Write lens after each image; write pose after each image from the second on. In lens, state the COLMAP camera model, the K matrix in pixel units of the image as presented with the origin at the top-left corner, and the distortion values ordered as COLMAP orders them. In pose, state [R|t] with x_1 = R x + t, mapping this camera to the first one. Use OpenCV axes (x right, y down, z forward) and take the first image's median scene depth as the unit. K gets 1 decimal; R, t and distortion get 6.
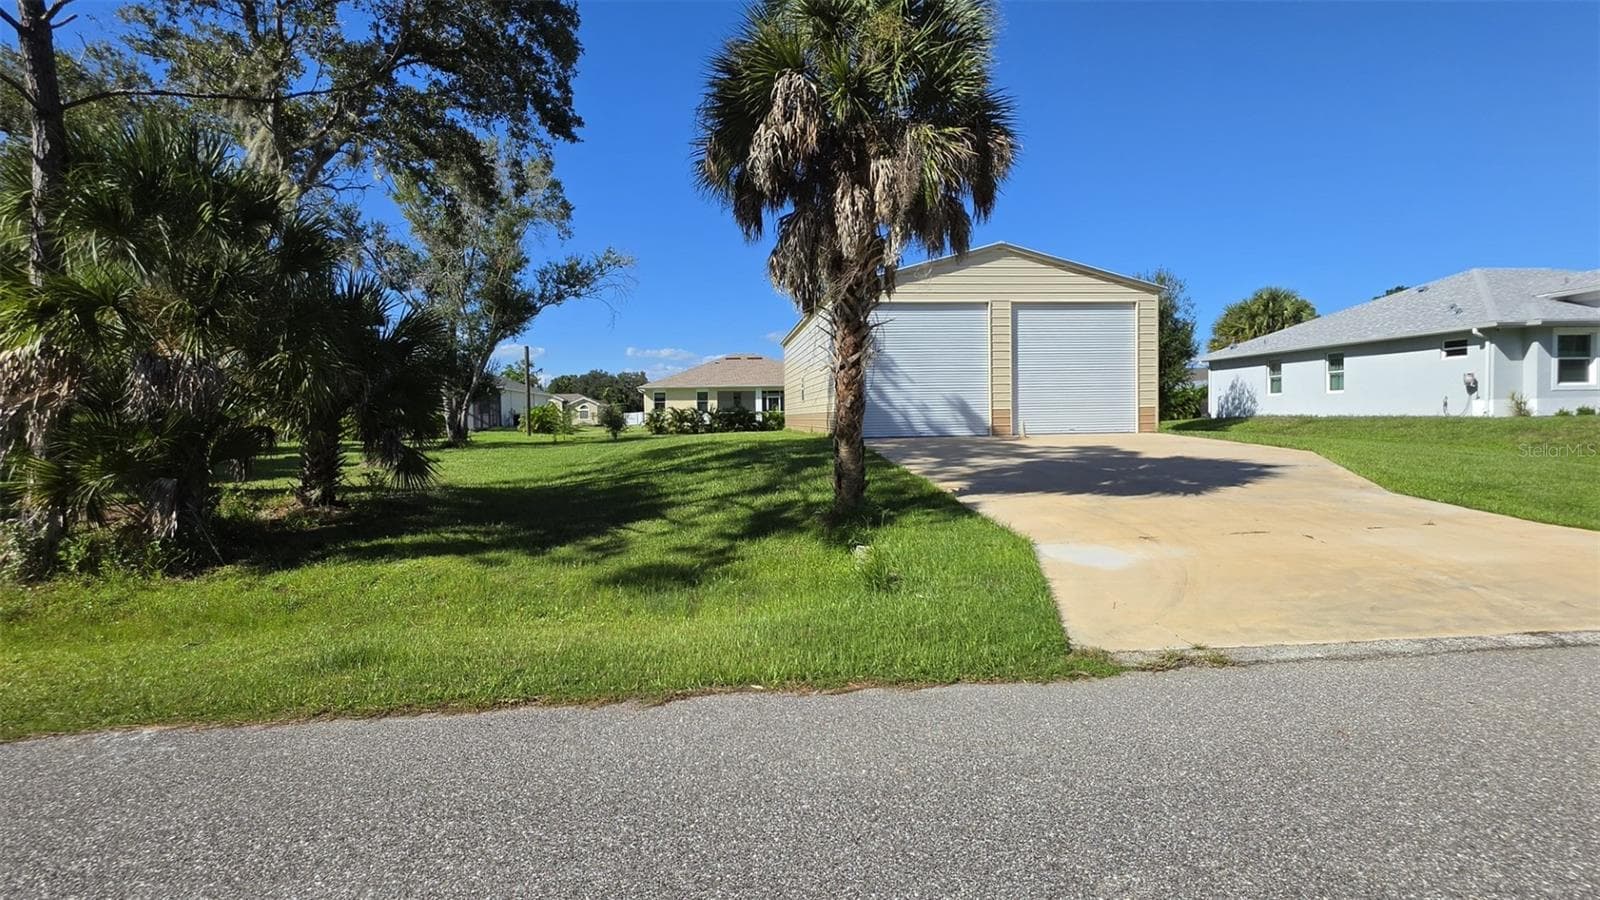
lens RADIAL K [[679.0, 0, 800.0], [0, 679.0, 450.0], [0, 0, 1]] dist [-0.001524, 0.004427]
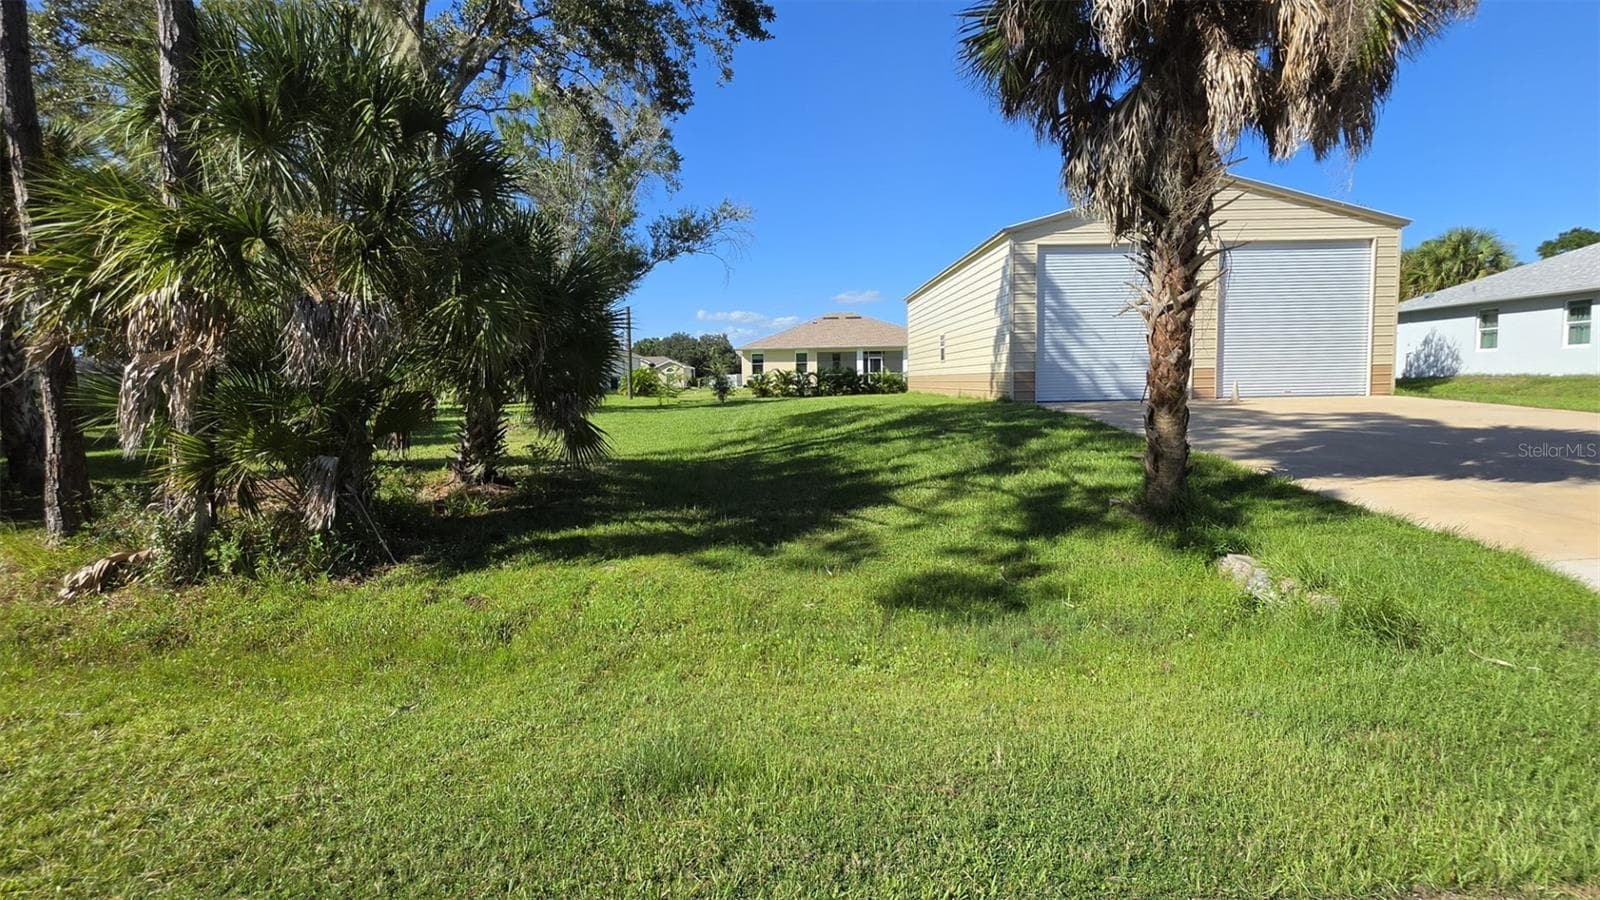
lens RADIAL K [[649.9, 0, 793.1], [0, 649.9, 438.4], [0, 0, 1]] dist [0.005712, 0.000261]
pose [[0.996989, 0.003544, -0.077461, -0.278310], [-0.000294, 0.999121, 0.041921, -0.010664], [0.077541, -0.041772, 0.996114, 0.238164]]
